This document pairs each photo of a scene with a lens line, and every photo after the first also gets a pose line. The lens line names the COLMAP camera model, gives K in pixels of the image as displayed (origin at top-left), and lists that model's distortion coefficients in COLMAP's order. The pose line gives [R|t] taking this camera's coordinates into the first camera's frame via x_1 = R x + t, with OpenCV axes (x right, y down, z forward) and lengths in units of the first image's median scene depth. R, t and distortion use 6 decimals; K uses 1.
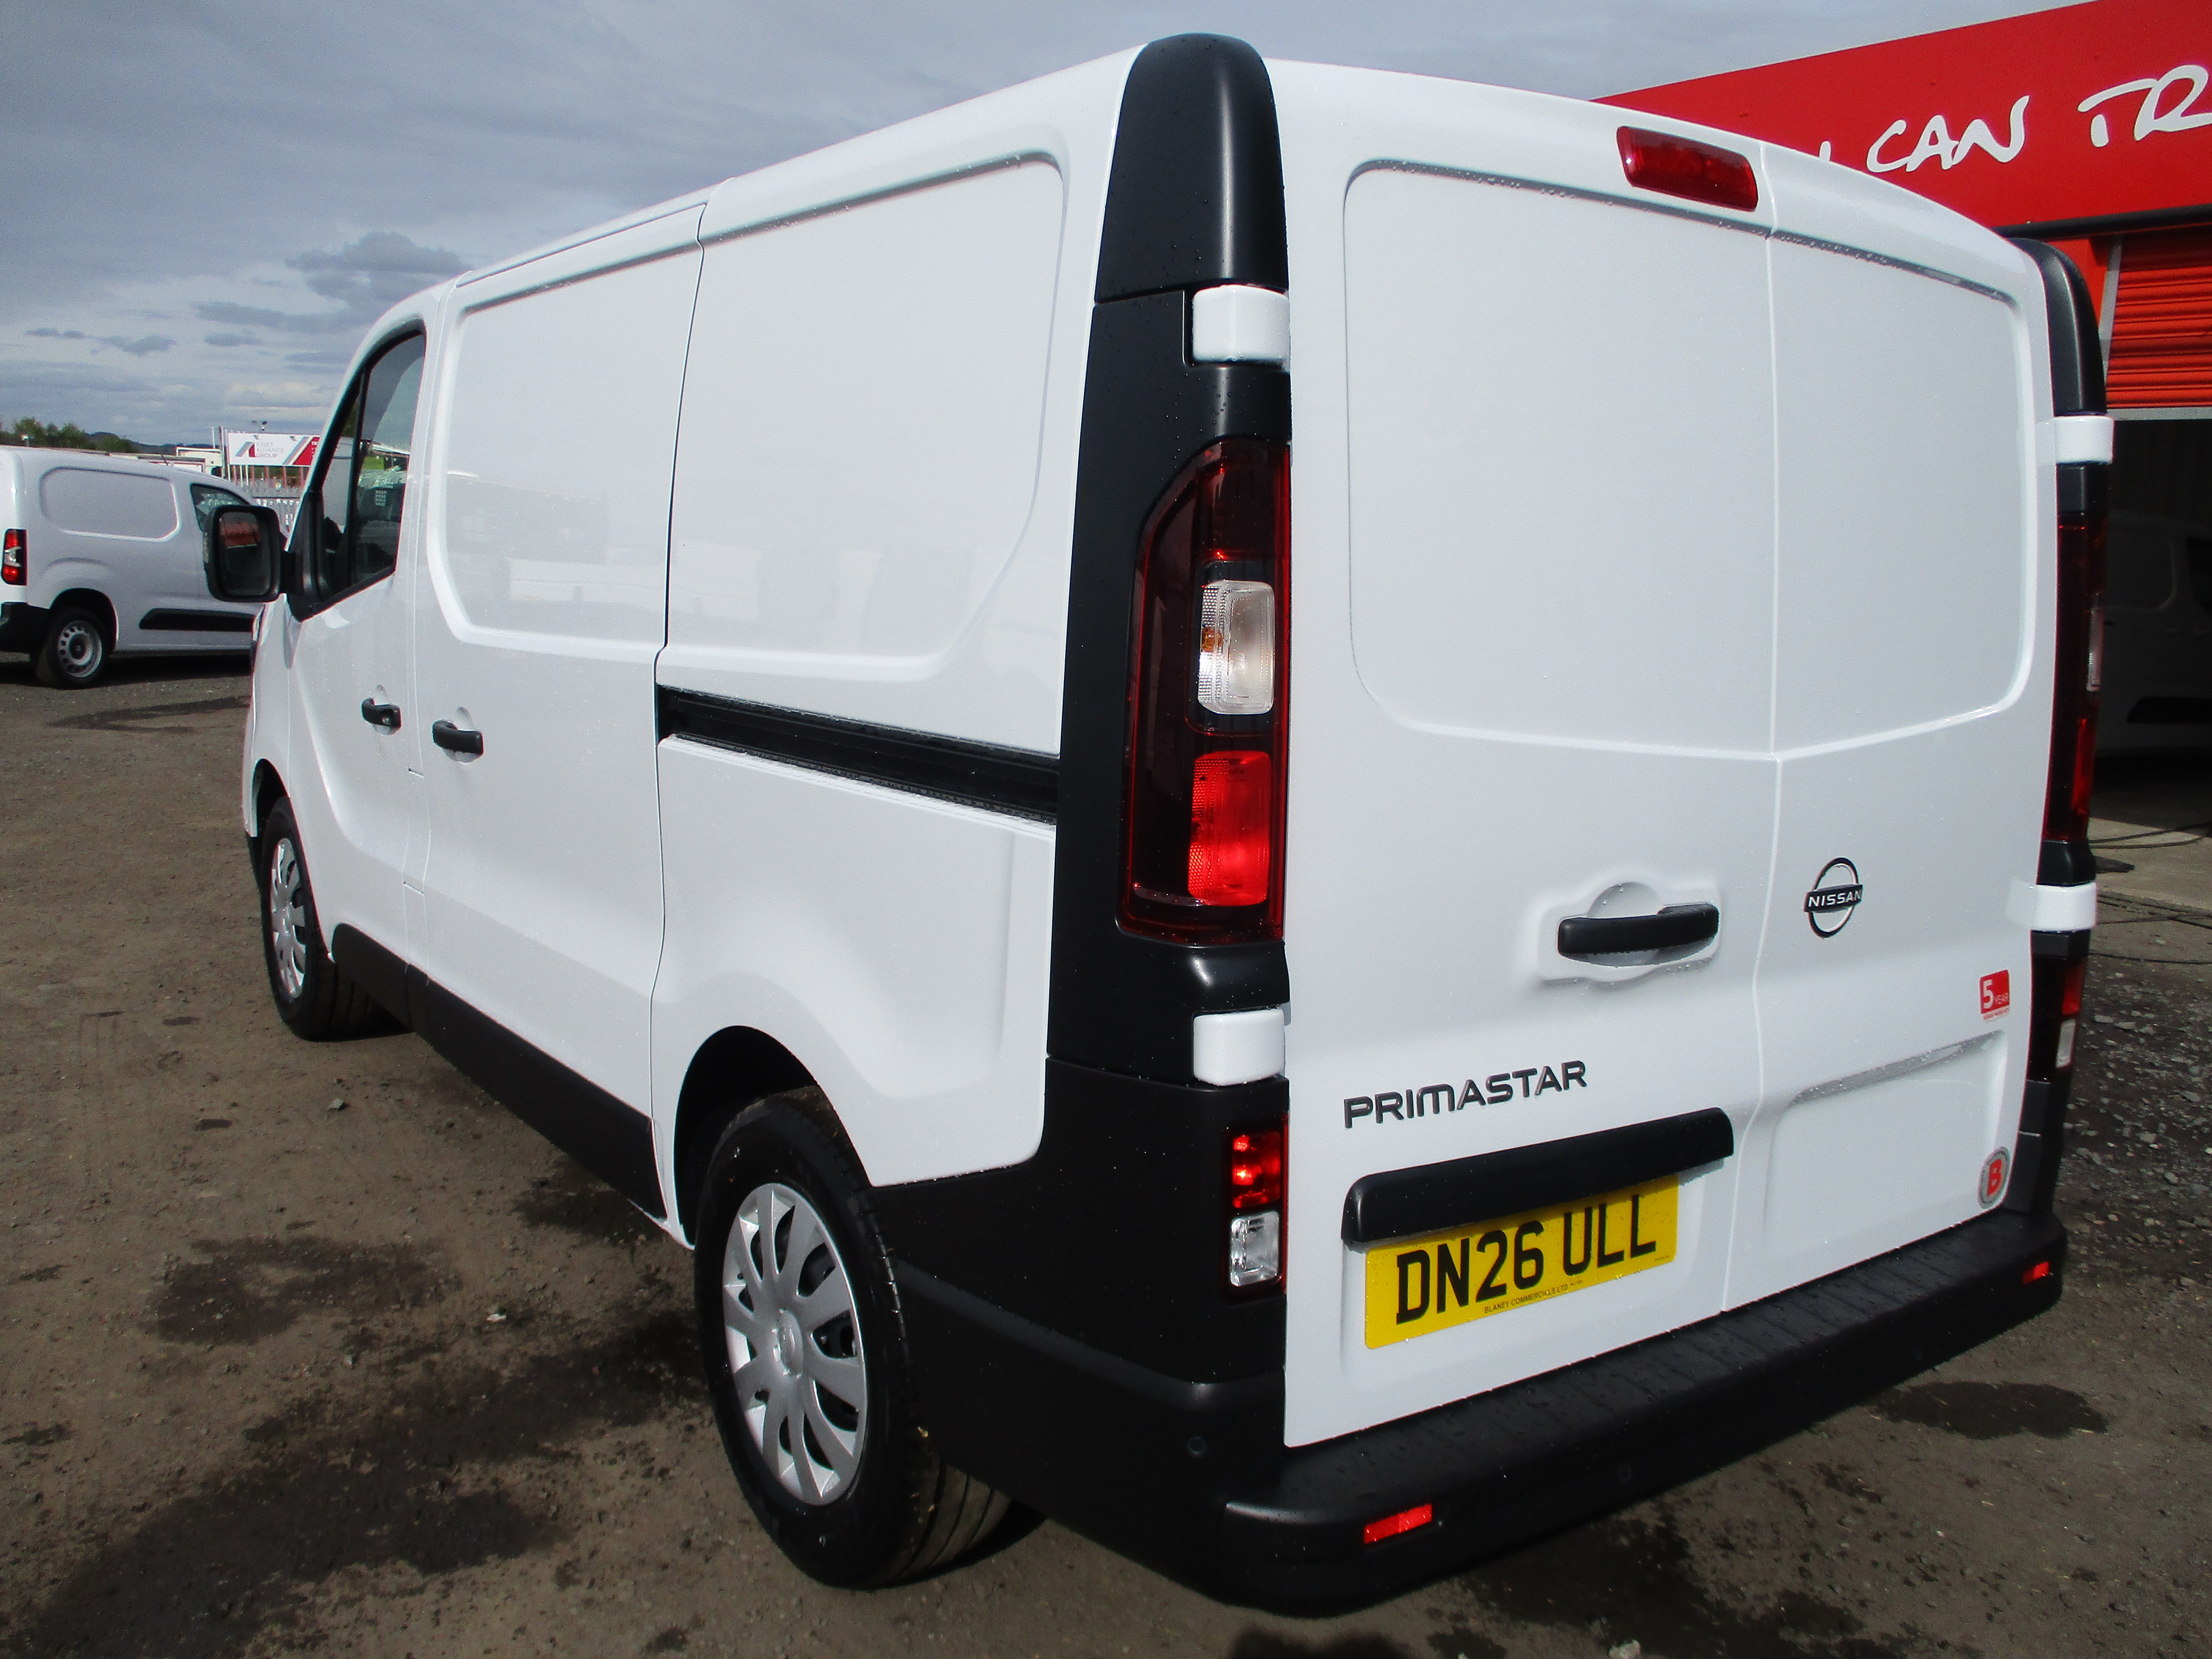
lens RADIAL K [[1842.3, 0, 1100.5], [0, 1842.3, 818.6], [0, 0, 1]] dist [-0.013779, -0.005017]
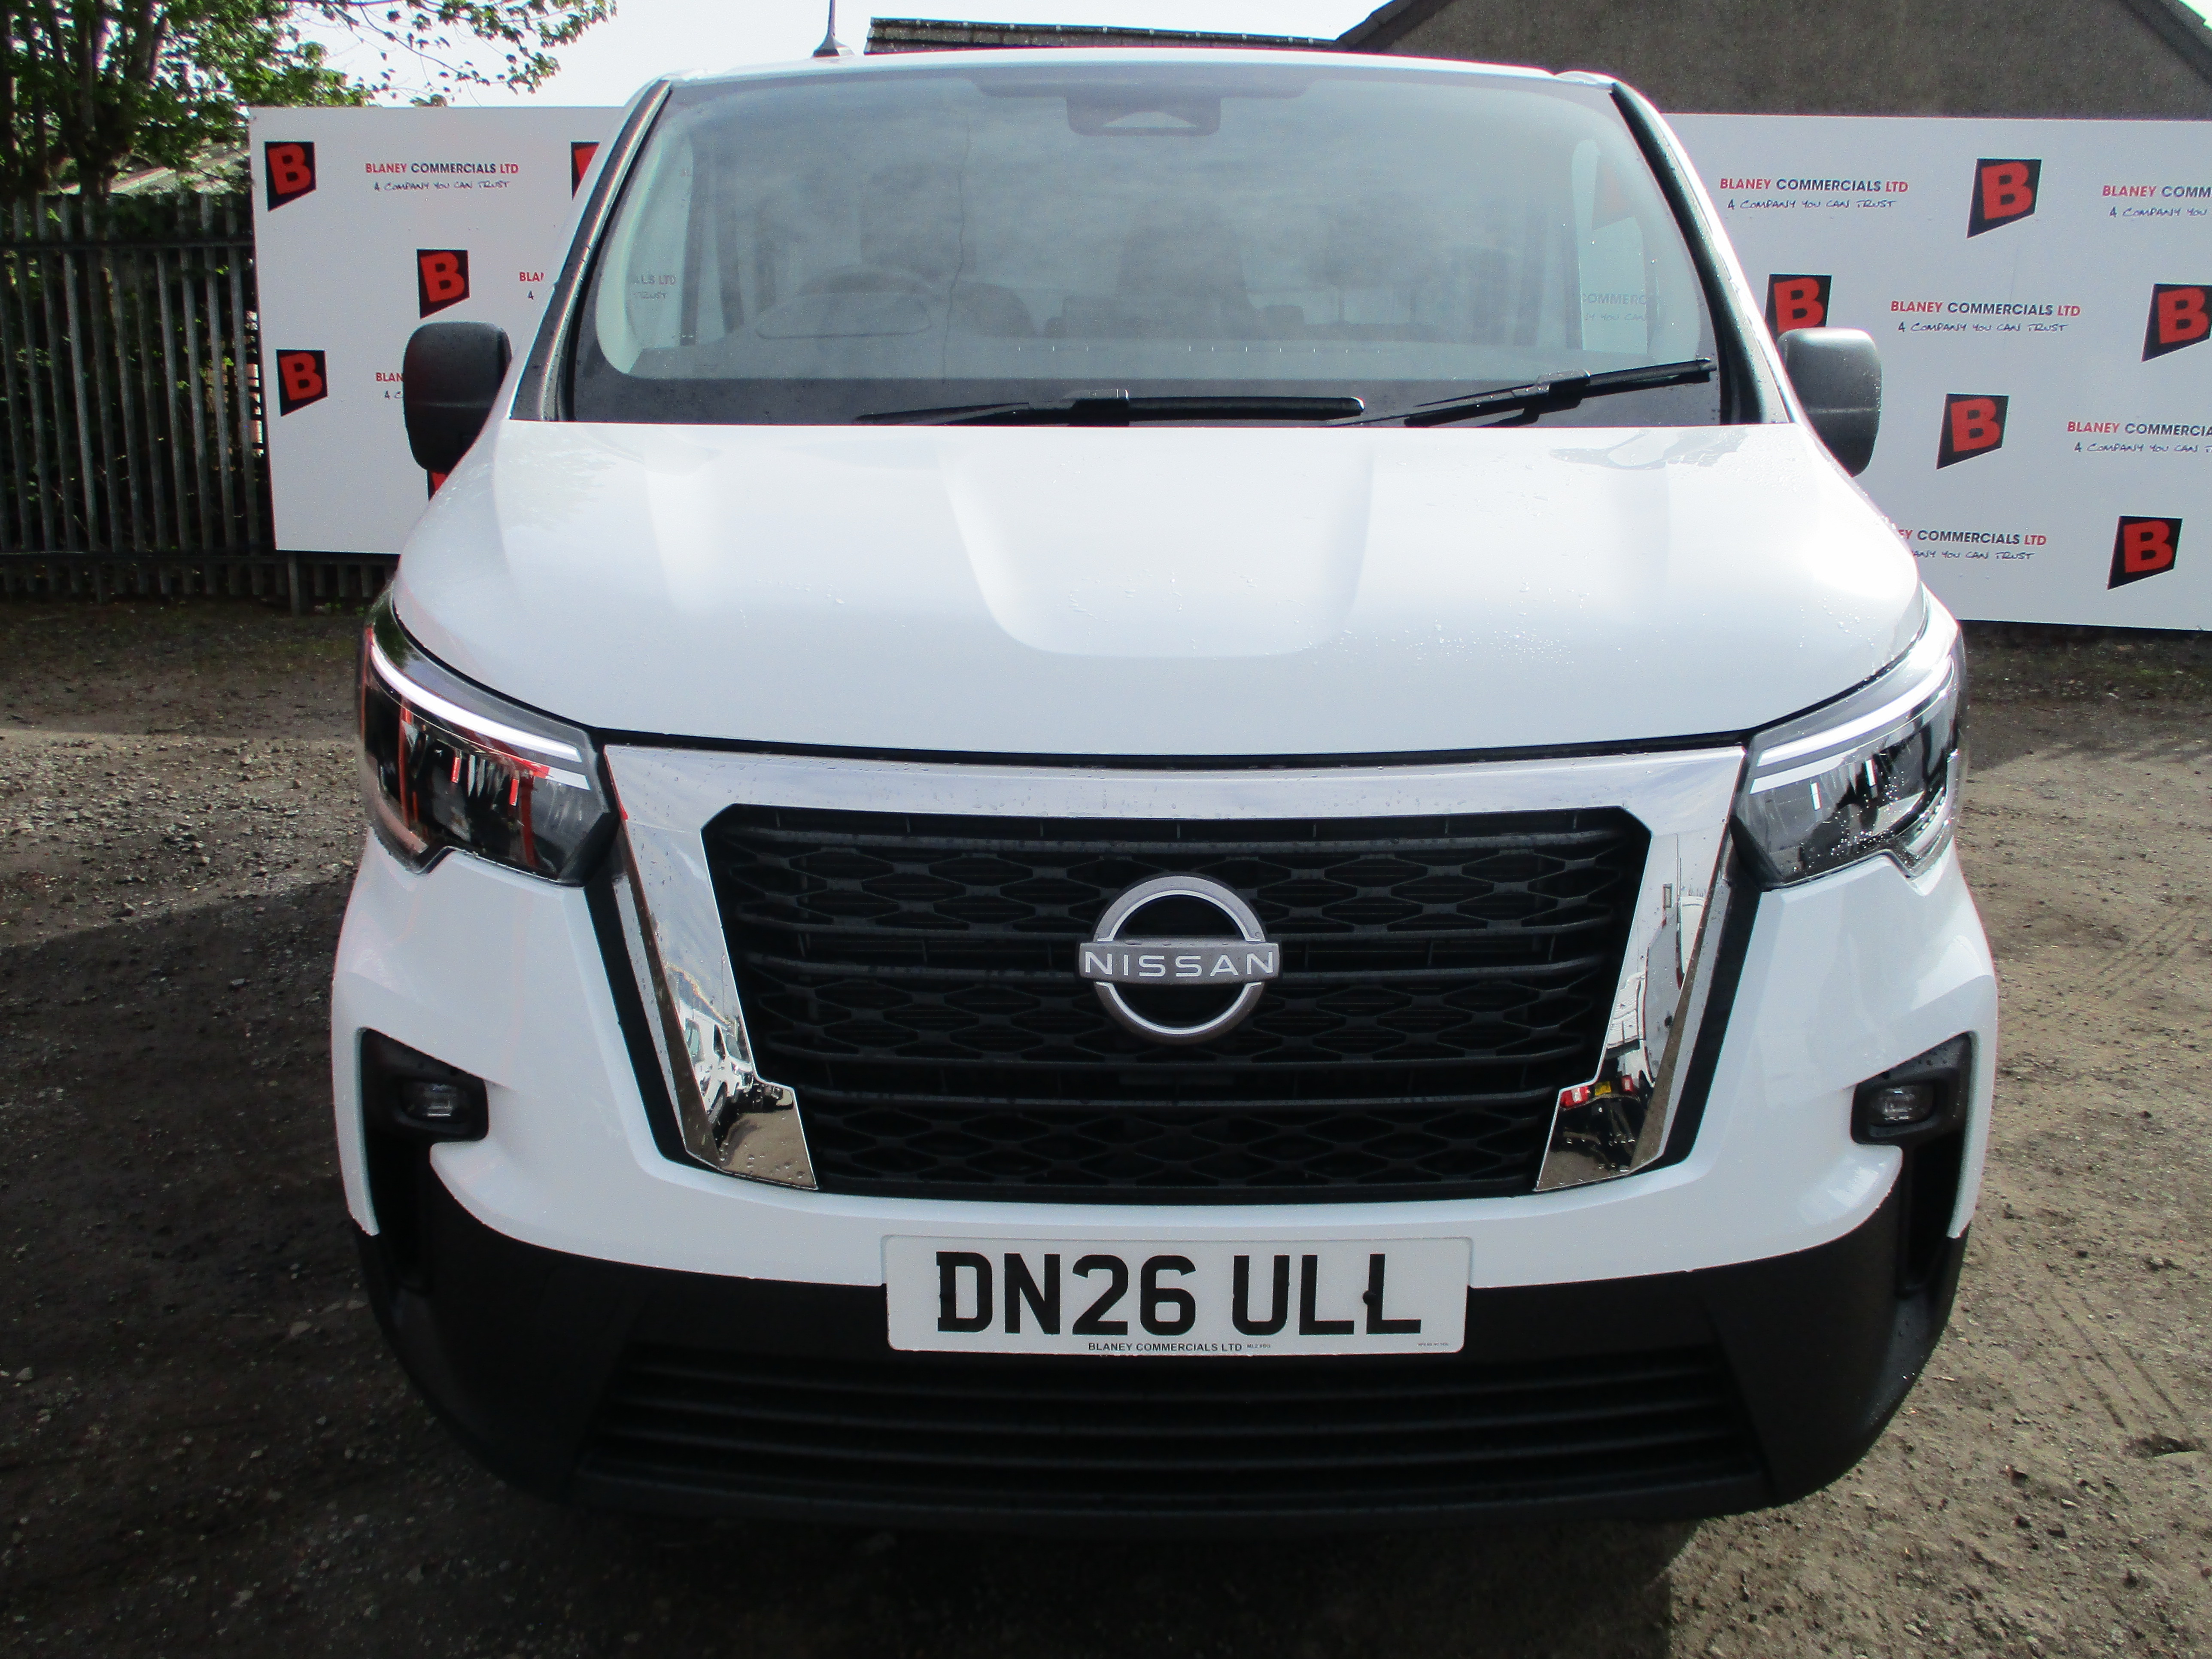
lens RADIAL K [[1842.3, 0, 1100.5], [0, 1842.3, 818.6], [0, 0, 1]] dist [-0.013779, -0.005017]
pose [[-0.821154, -0.173195, 0.543793, -0.820543], [0.048386, 0.928281, 0.368718, -0.339583], [-0.568653, 0.329086, -0.753881, 2.182207]]
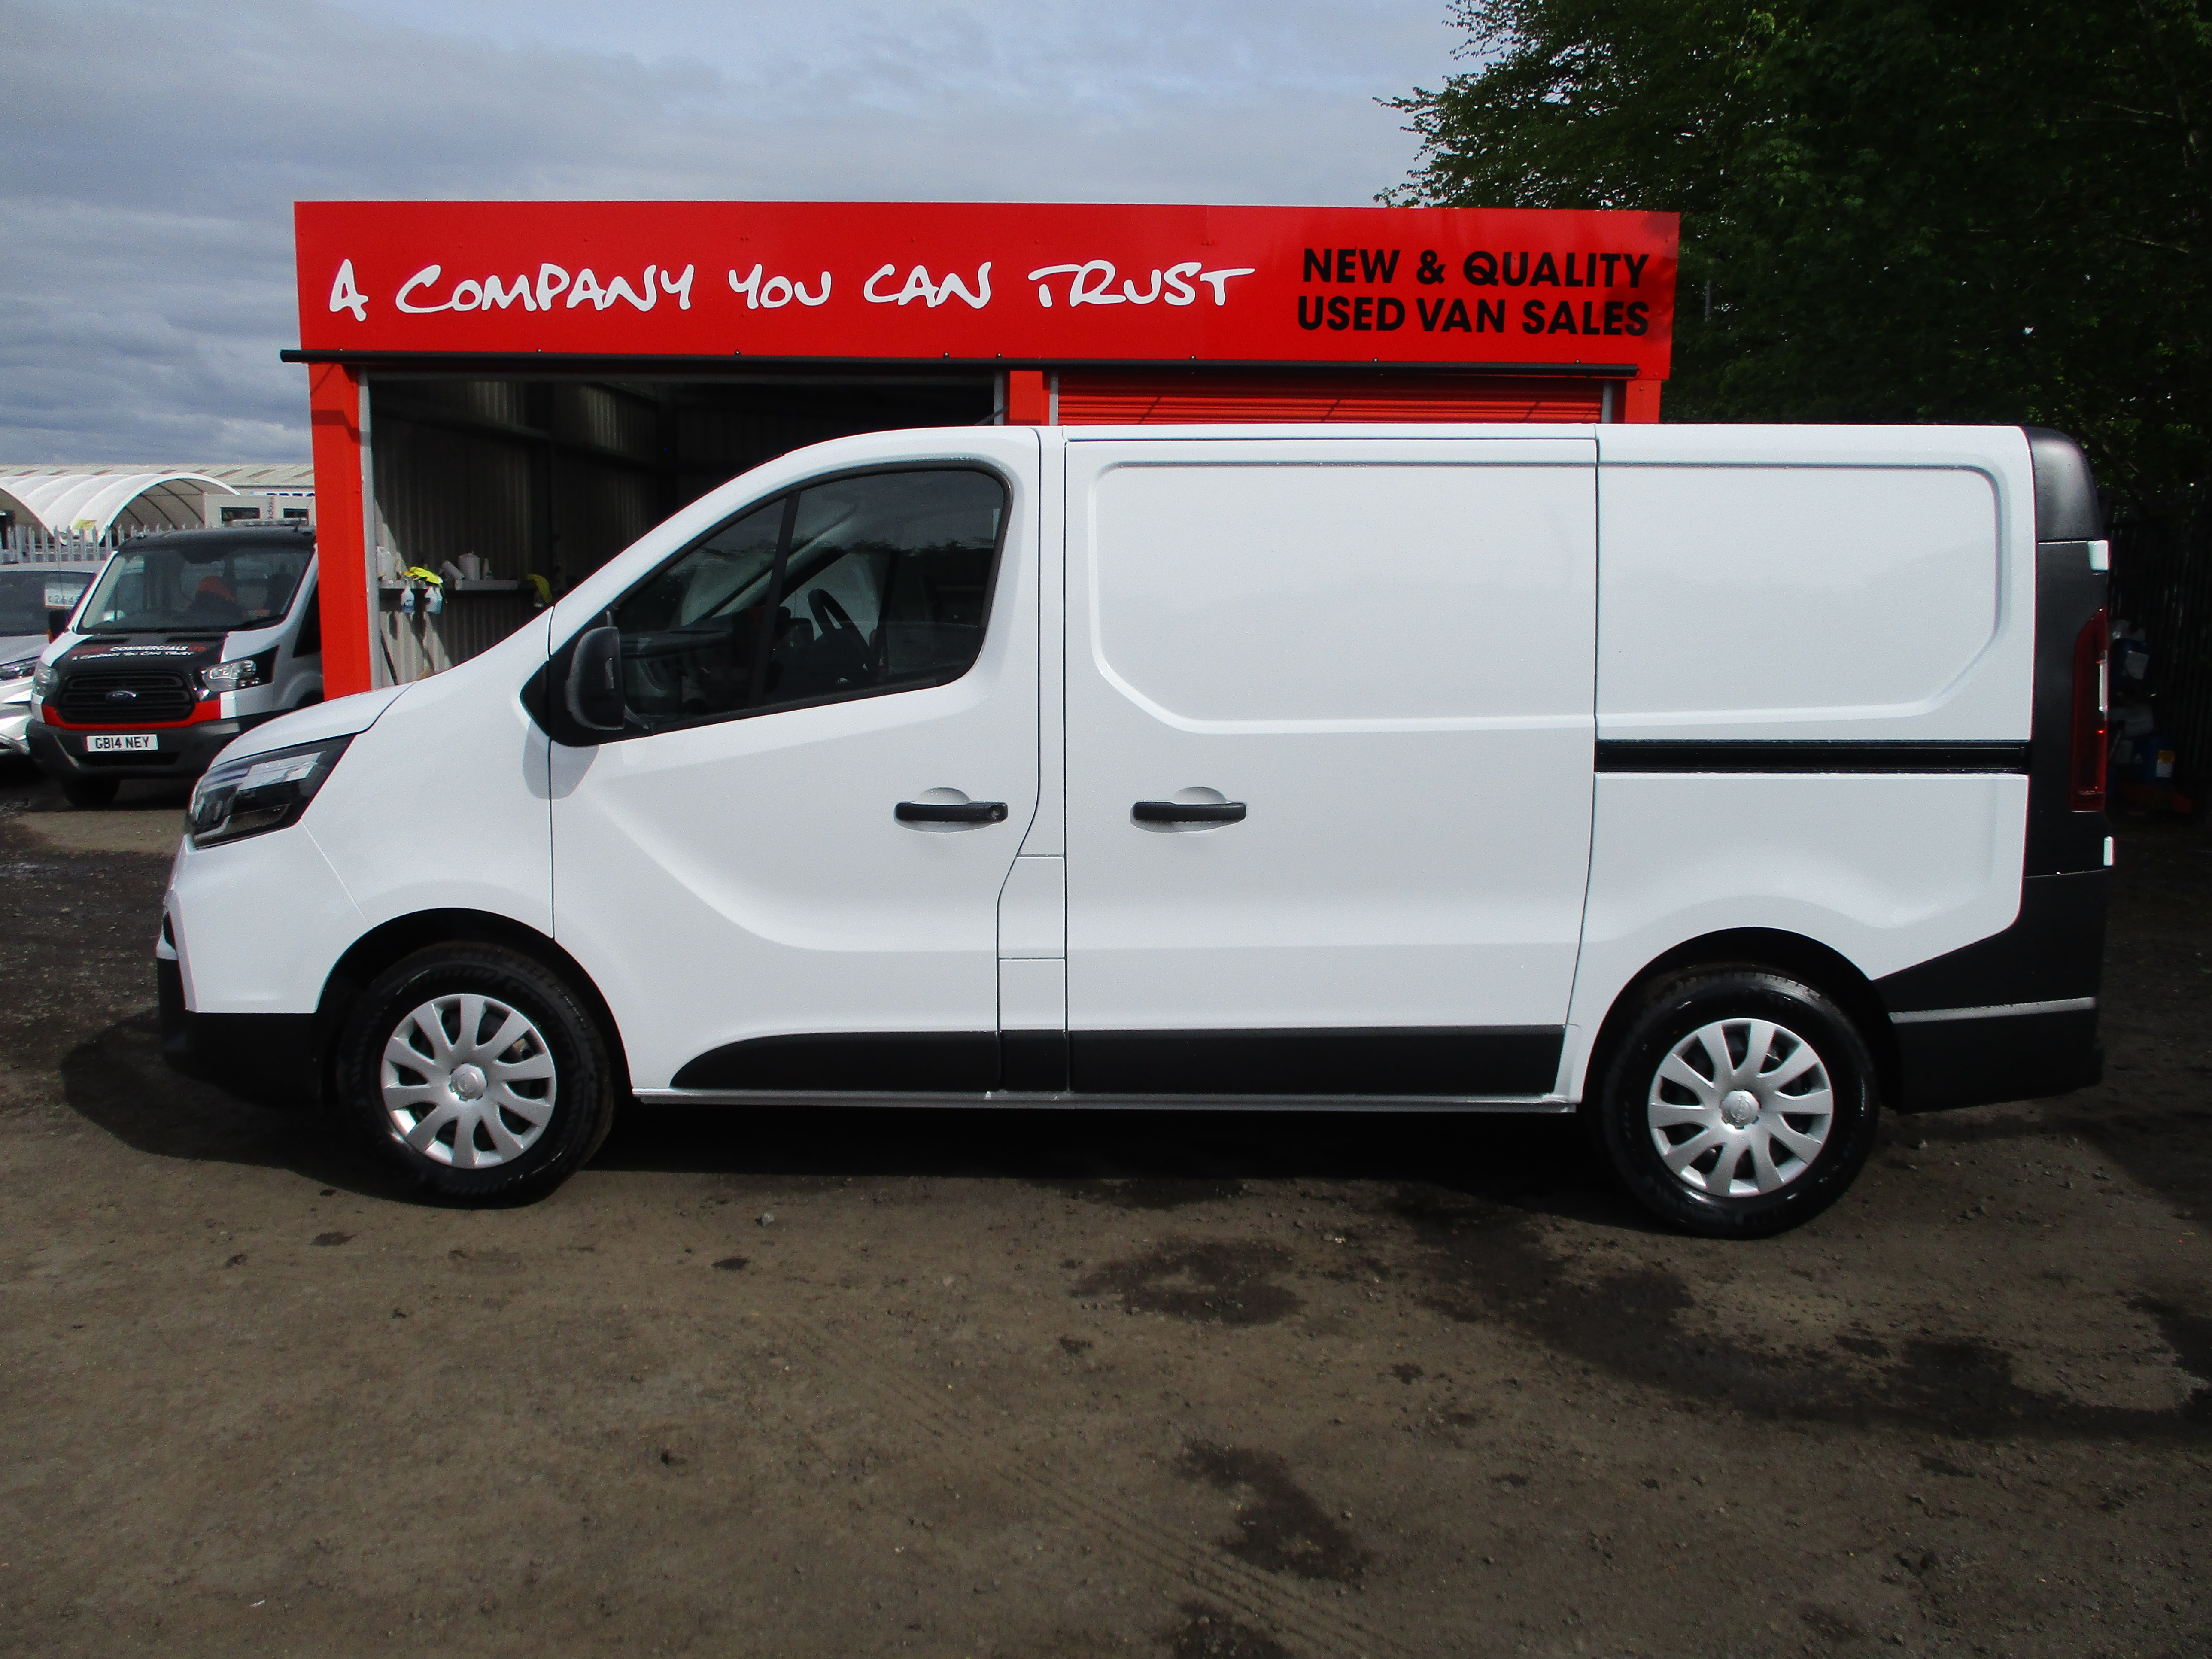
lens RADIAL K [[1842.3, 0, 1100.5], [0, 1842.3, 818.6], [0, 0, 1]] dist [-0.013779, -0.005017]
pose [[0.607214, -0.124711, 0.784690, -1.381292], [0.132756, 0.989646, 0.054555, -0.118187], [-0.783369, 0.071046, 0.617483, 0.288045]]
